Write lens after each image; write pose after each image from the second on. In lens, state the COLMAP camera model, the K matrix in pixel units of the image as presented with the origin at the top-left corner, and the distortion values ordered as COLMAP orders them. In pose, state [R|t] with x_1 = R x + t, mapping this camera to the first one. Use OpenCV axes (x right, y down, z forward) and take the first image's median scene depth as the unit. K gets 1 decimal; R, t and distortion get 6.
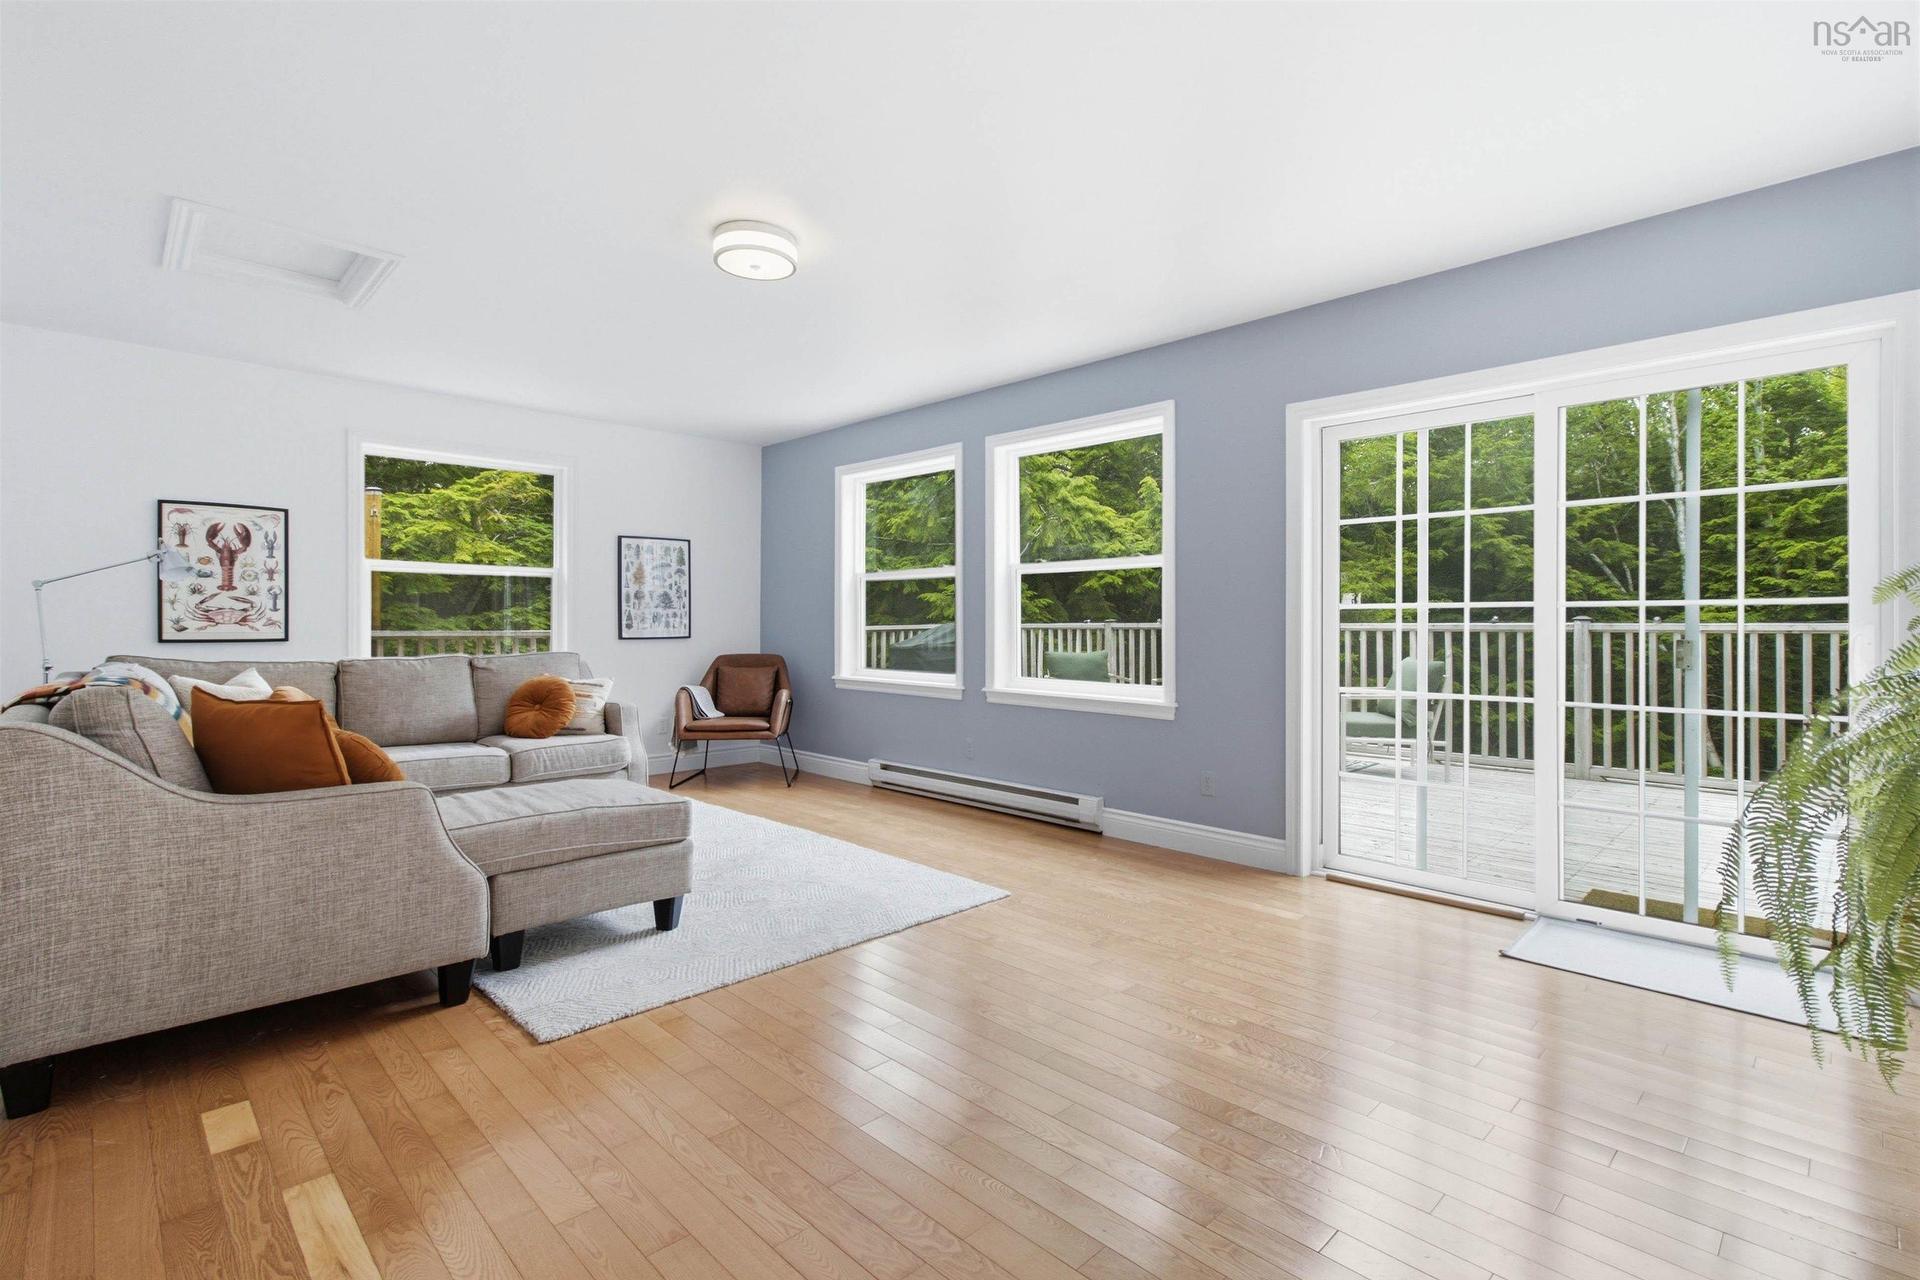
lens RADIAL K [[896.3, 0, 968.8], [0, 896.3, 628.7], [0, 0, 1]] dist [0.001127, 0.000165]
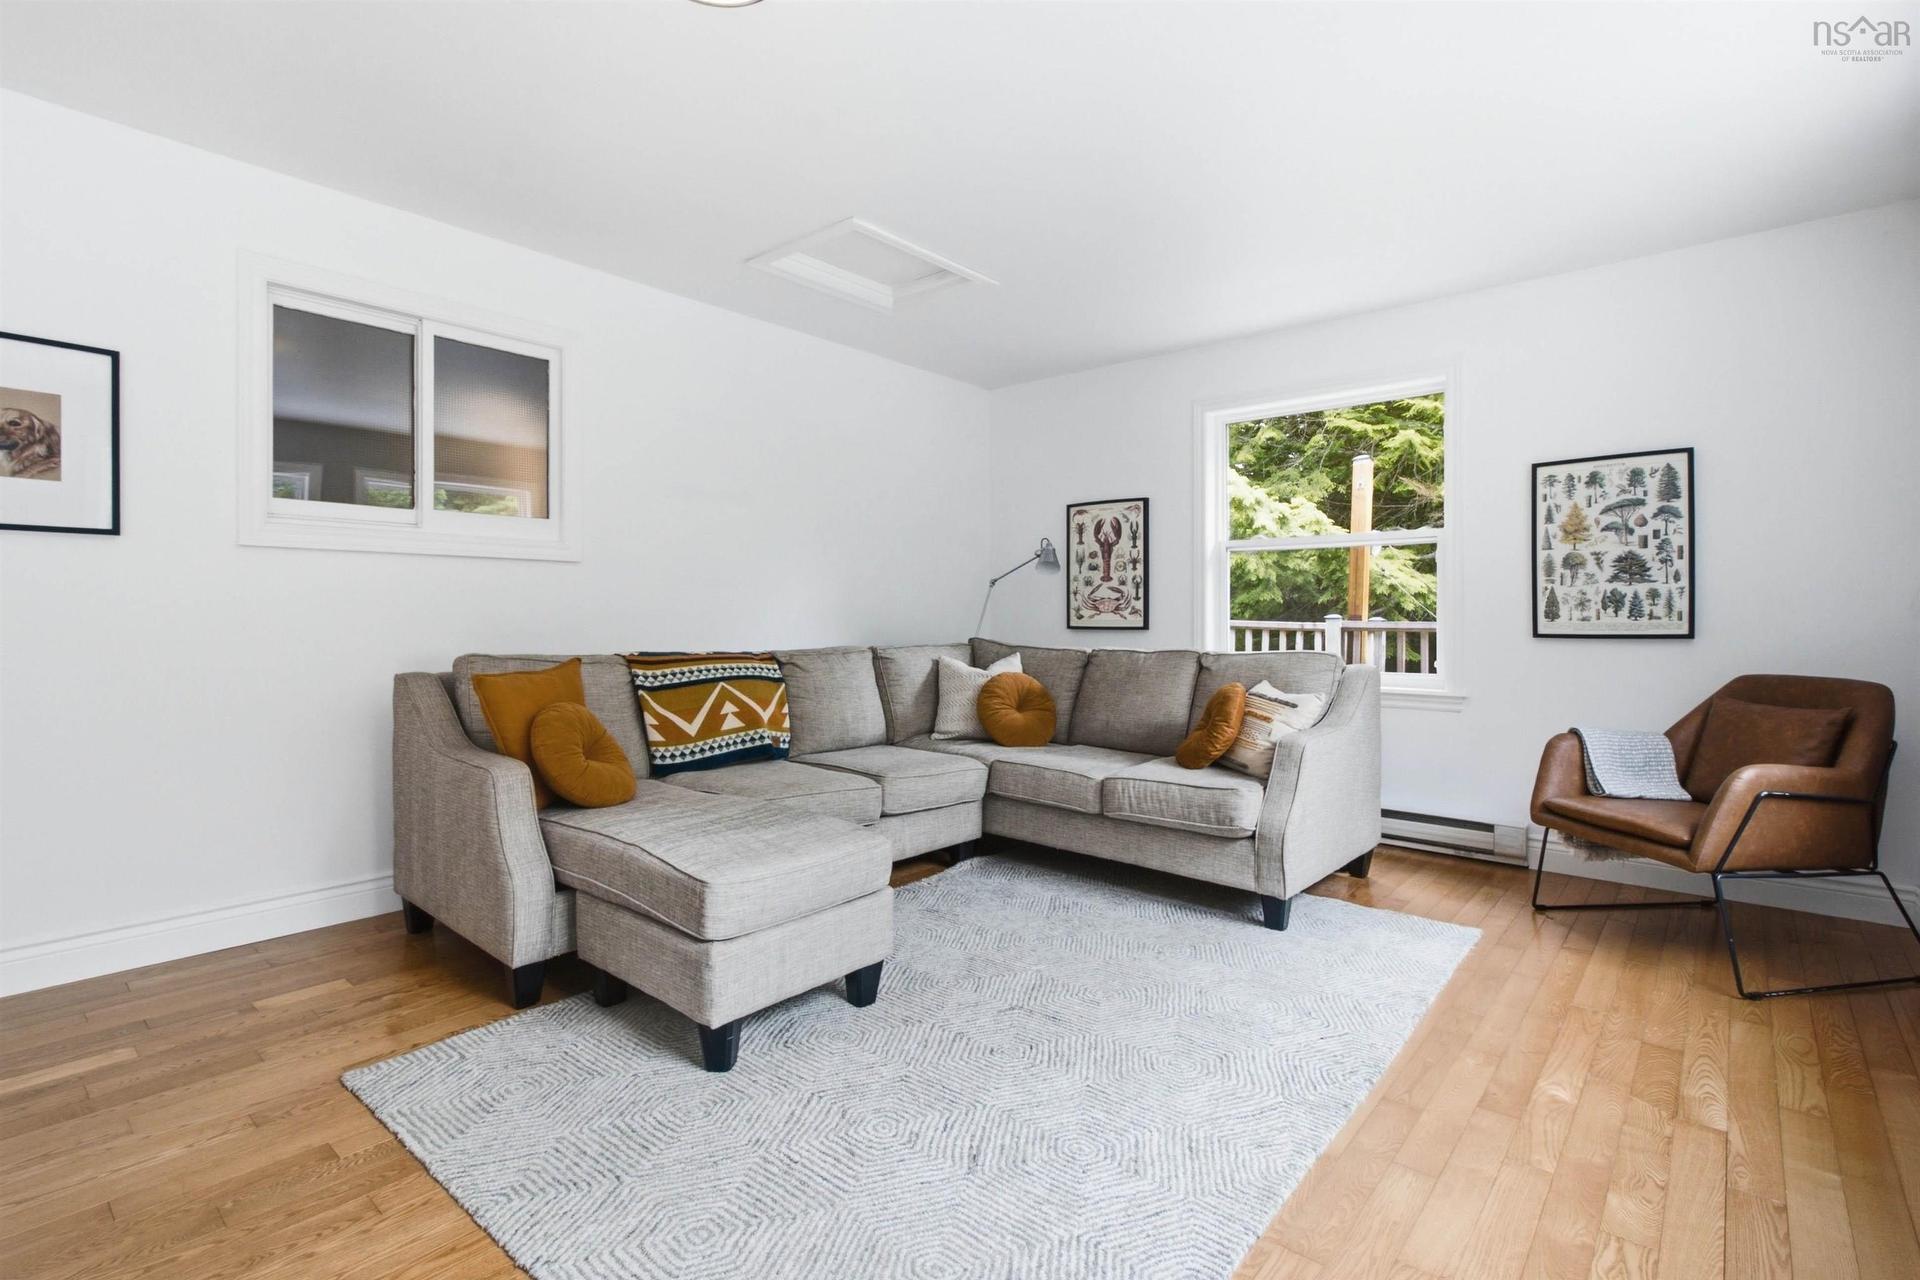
lens RADIAL K [[896.3, 0, 973.1], [0, 896.3, 619.8], [0, 0, 1]] dist [0.001127, 0.000165]
pose [[0.095056, 0.002571, -0.995469, 0.218656], [-0.007722, 0.999968, 0.001845, 0.002591], [0.995442, 0.007512, 0.095073, 0.726963]]
